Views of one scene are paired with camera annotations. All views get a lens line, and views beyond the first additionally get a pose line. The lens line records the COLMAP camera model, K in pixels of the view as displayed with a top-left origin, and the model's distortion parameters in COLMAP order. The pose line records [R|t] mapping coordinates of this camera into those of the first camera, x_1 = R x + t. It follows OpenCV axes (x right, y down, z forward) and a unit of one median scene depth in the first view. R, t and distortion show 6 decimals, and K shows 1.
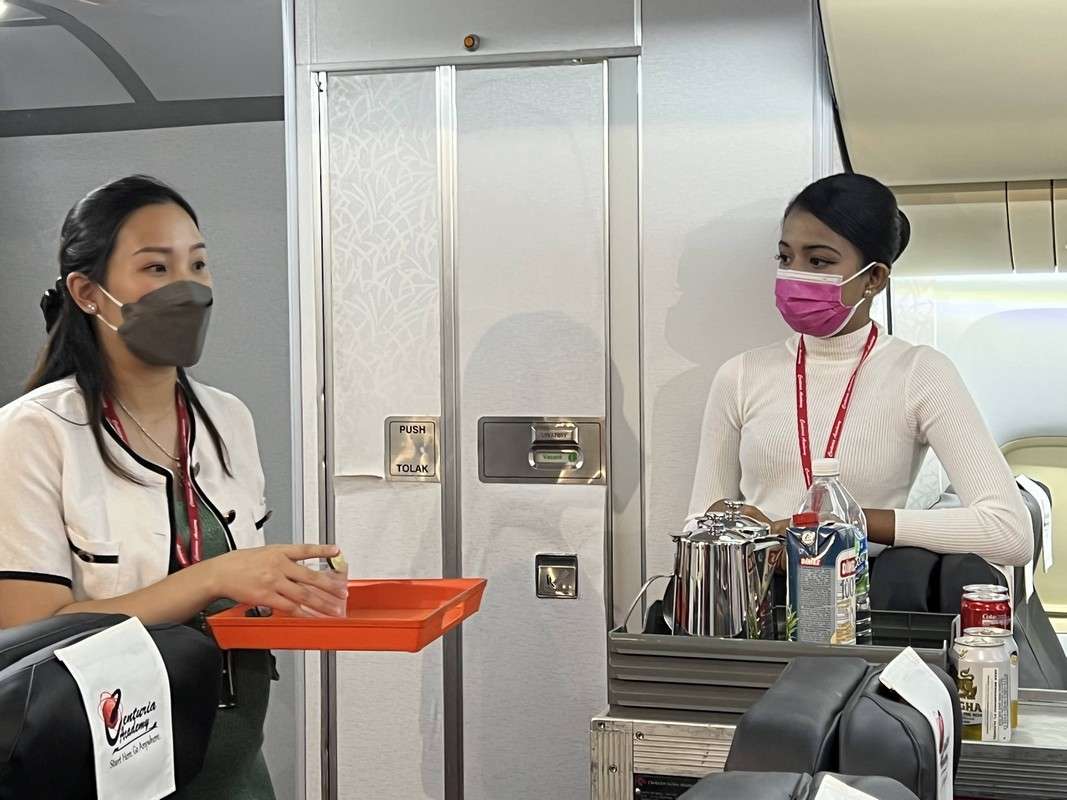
lens RADIAL K [[1868.8, 0, 533.5], [0, 1868.8, 400.0], [0, 0, 1]] dist [0.261171, -1.281187]
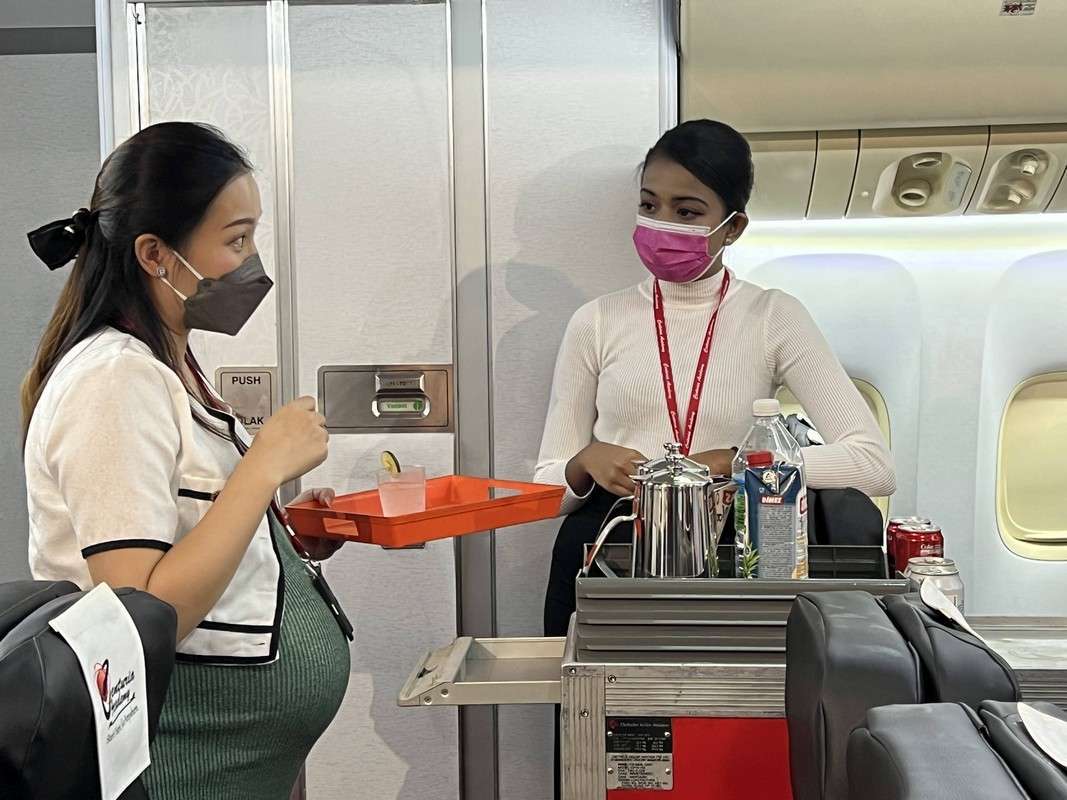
lens RADIAL K [[1868.8, 0, 533.5], [0, 1868.8, 400.0], [0, 0, 1]] dist [0.261171, -1.281187]
pose [[0.971599, -0.020089, 0.235779, -0.164302], [0.013884, 0.999513, 0.027950, 0.001008], [-0.236226, -0.023883, 0.971405, 0.031460]]
